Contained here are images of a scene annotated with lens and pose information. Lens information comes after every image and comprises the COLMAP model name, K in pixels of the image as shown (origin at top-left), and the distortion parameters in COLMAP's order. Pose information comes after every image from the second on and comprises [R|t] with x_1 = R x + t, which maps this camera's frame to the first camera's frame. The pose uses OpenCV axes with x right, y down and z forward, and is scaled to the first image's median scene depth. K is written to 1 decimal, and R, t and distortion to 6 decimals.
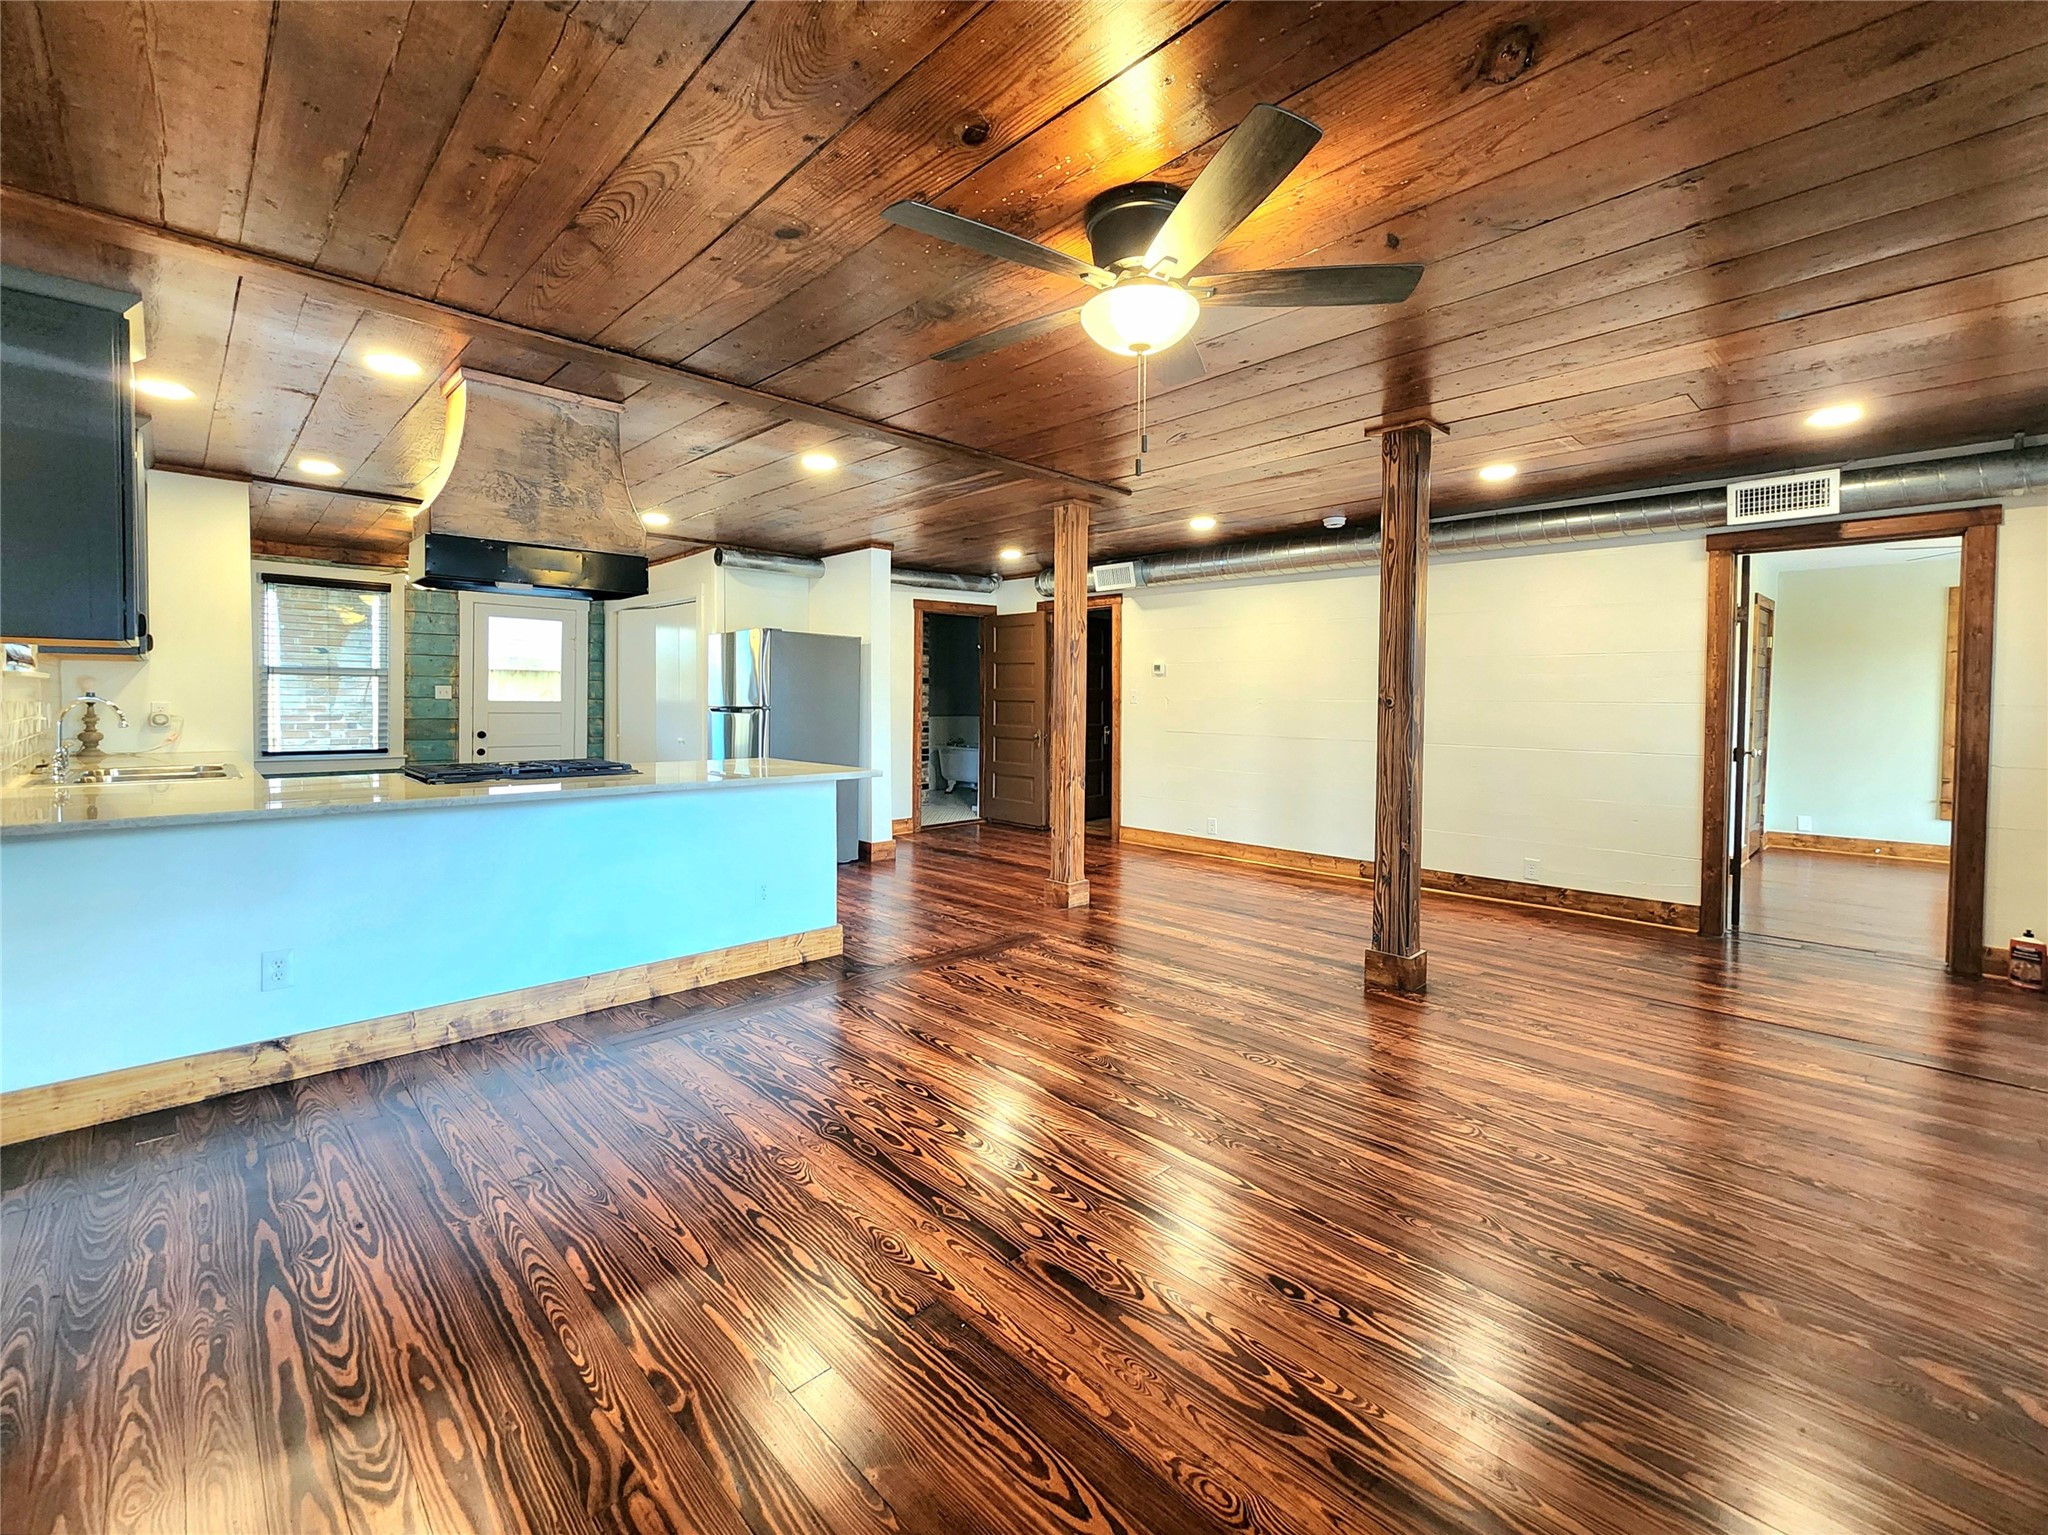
lens RADIAL K [[869.3, 0, 1021.8], [0, 869.3, 718.5], [0, 0, 1]] dist [0.000259, 0.000020]
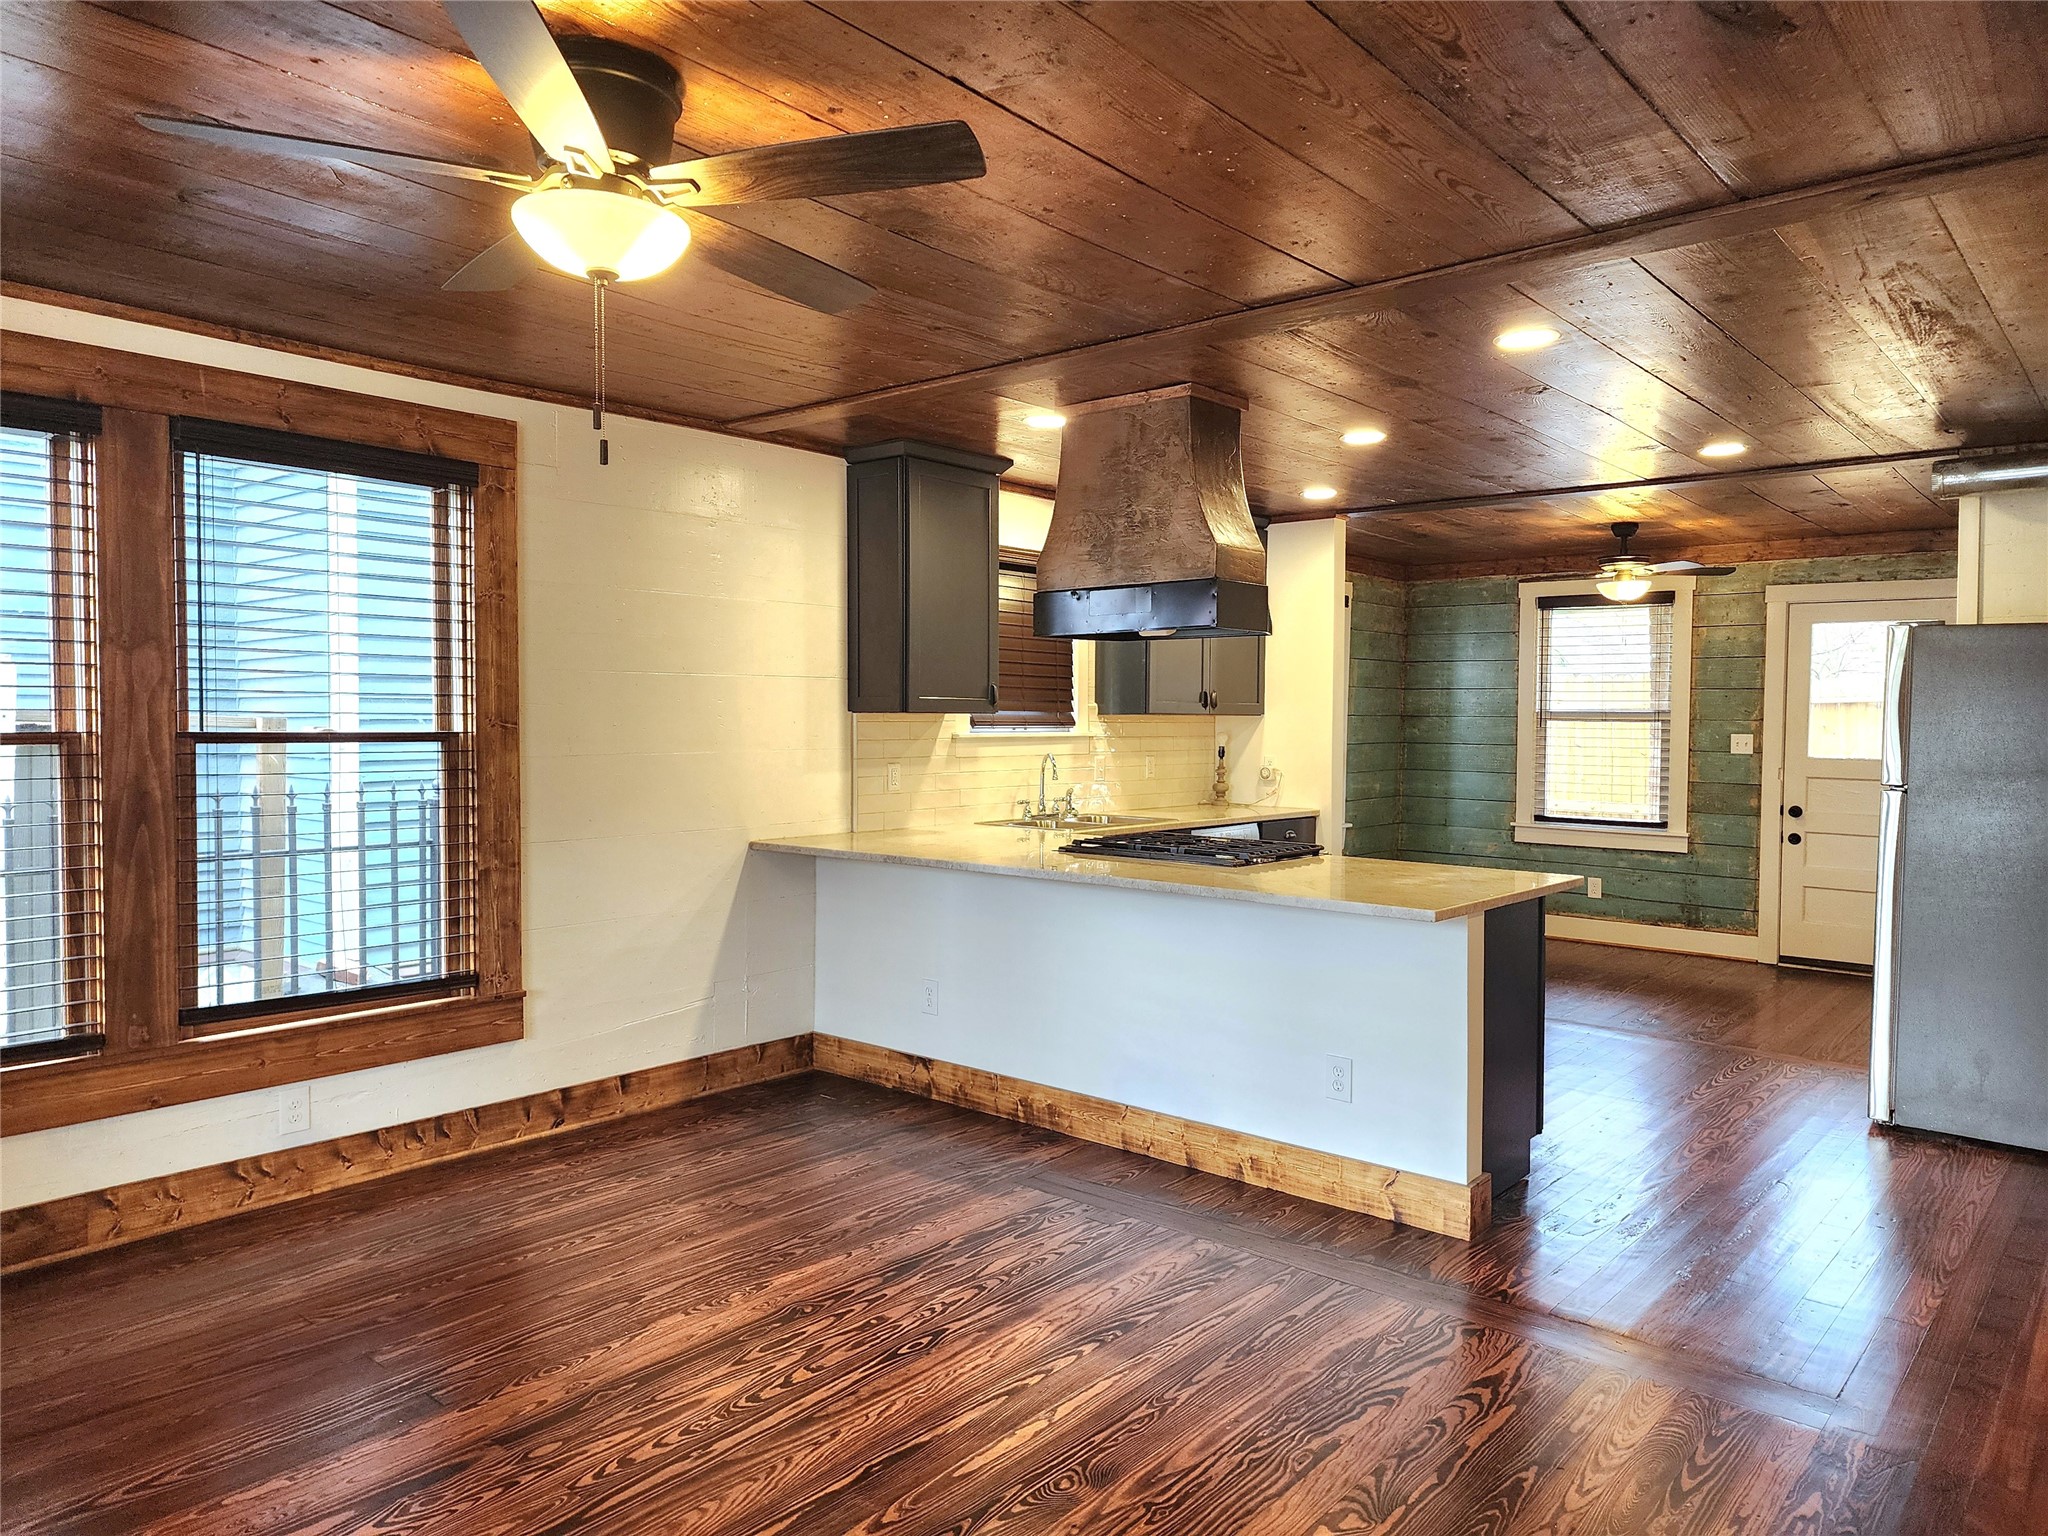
lens RADIAL K [[1387.0, 0, 999.6], [0, 1387.0, 762.8], [0, 0, 1]] dist [0.051159, -0.002076]
pose [[0.088737, 0.024922, -0.995743, 0.813085], [-0.029042, 0.999327, 0.022424, -0.053759], [0.995632, 0.026928, 0.089401, 0.784314]]
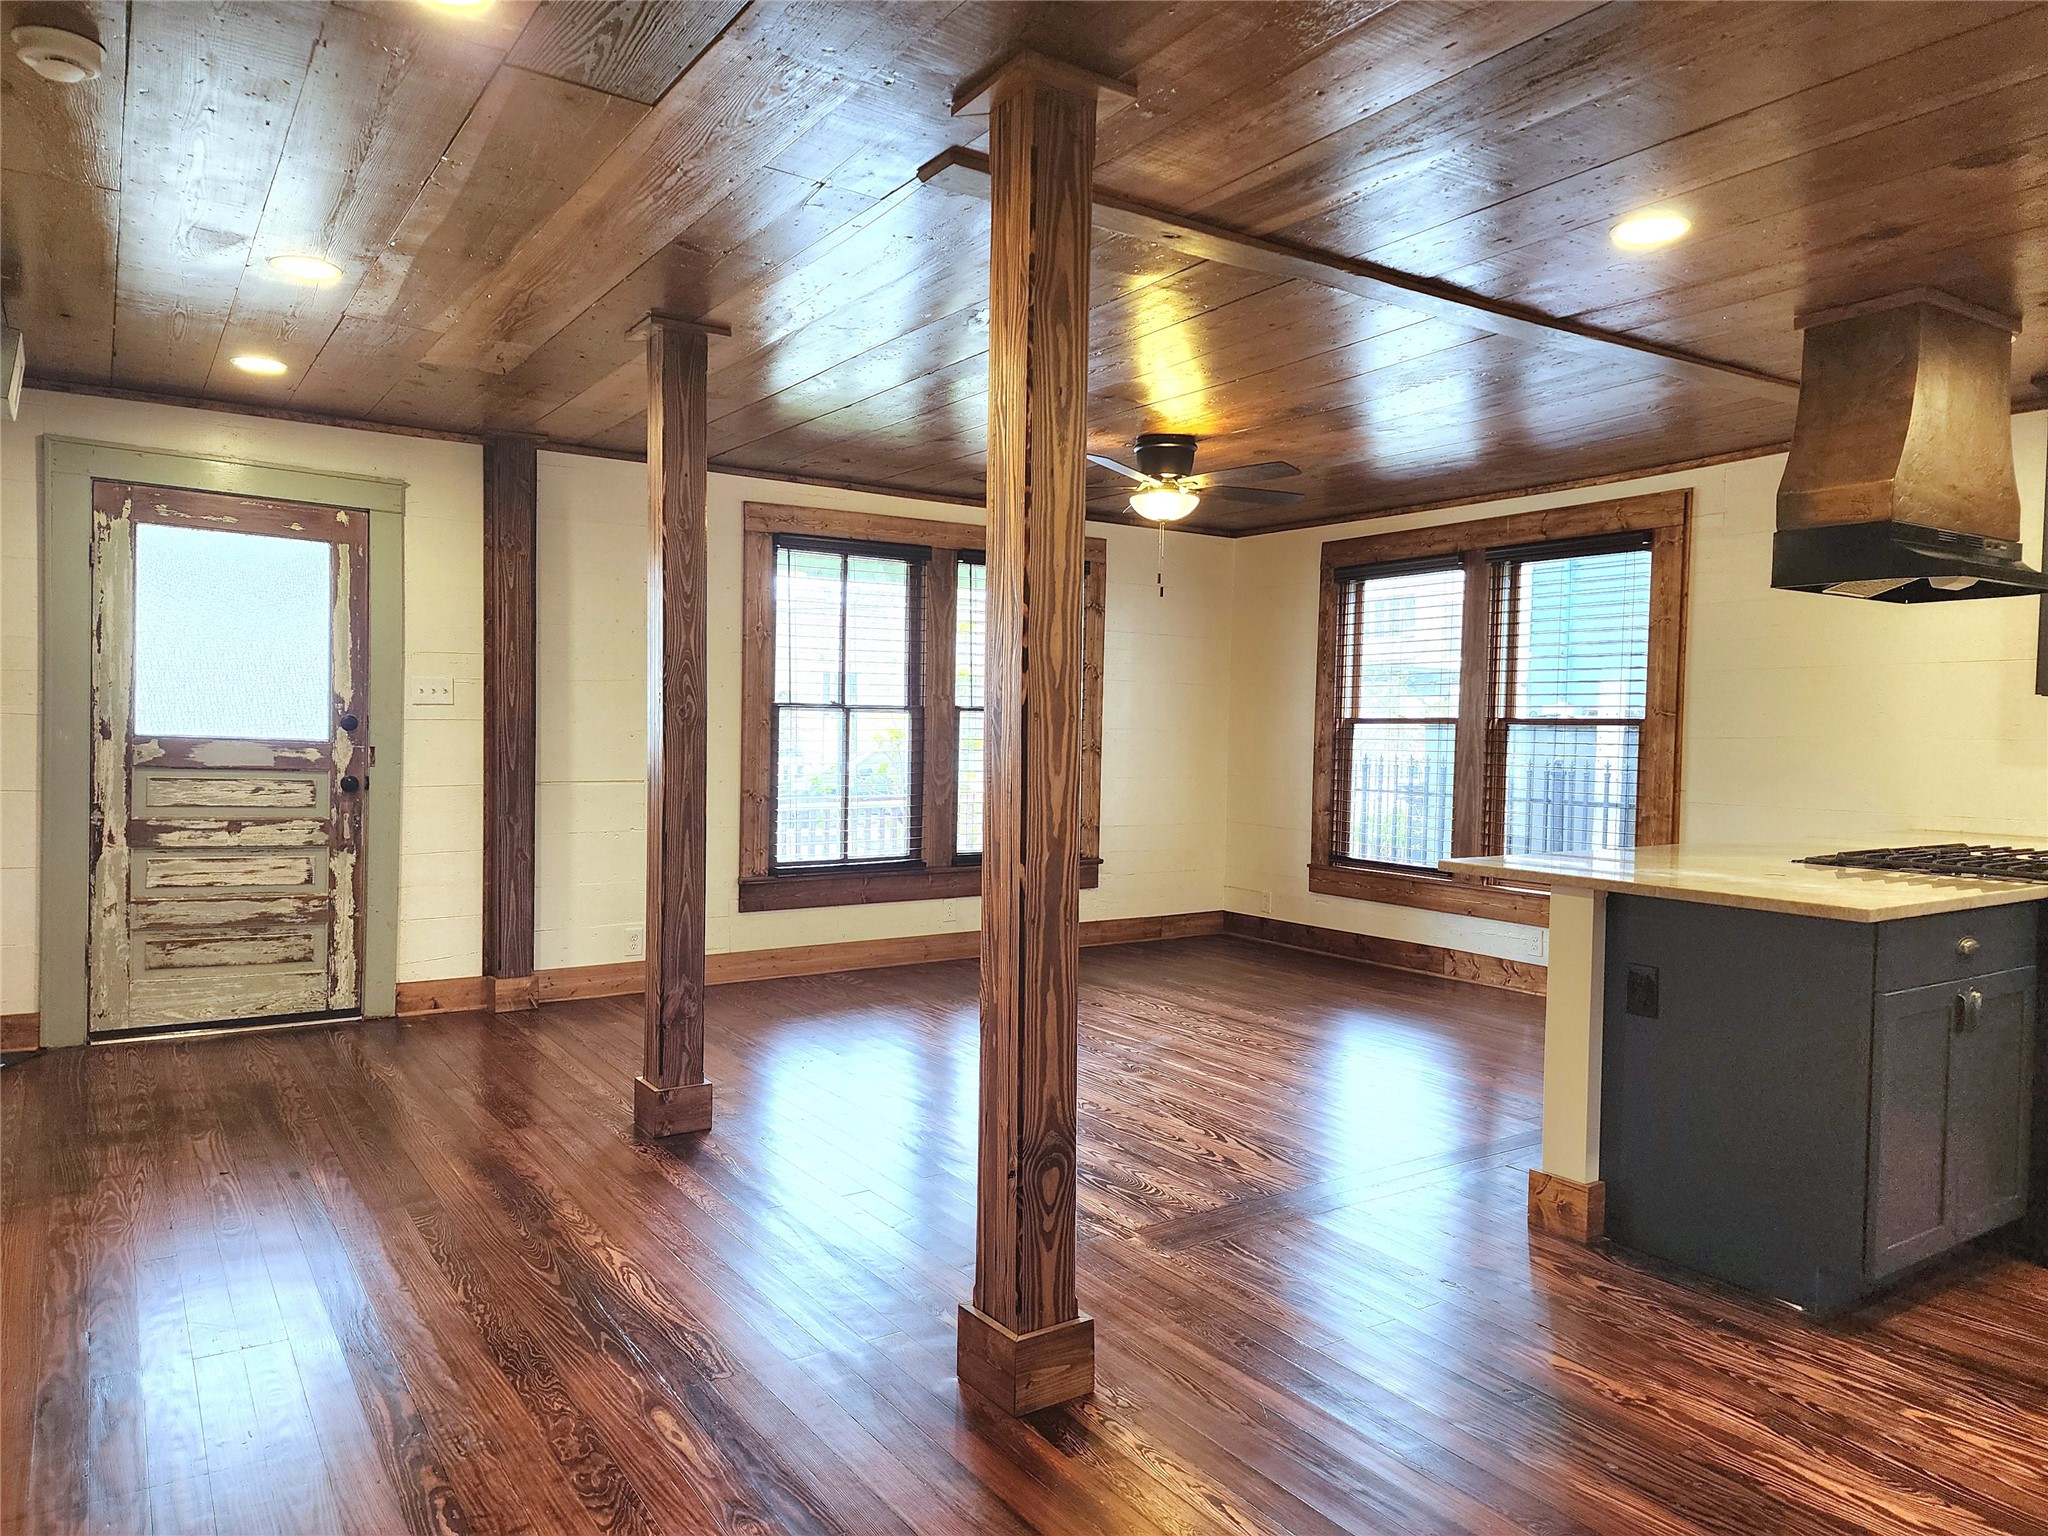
lens RADIAL K [[1387.0, 0, 999.6], [0, 1387.0, 762.8], [0, 0, 1]] dist [0.051159, -0.002076]
pose [[-0.981544, -0.022683, 0.189888, -0.053183], [-0.012304, 0.998374, 0.055658, -0.073498], [-0.190842, 0.052294, -0.980227, 2.407695]]
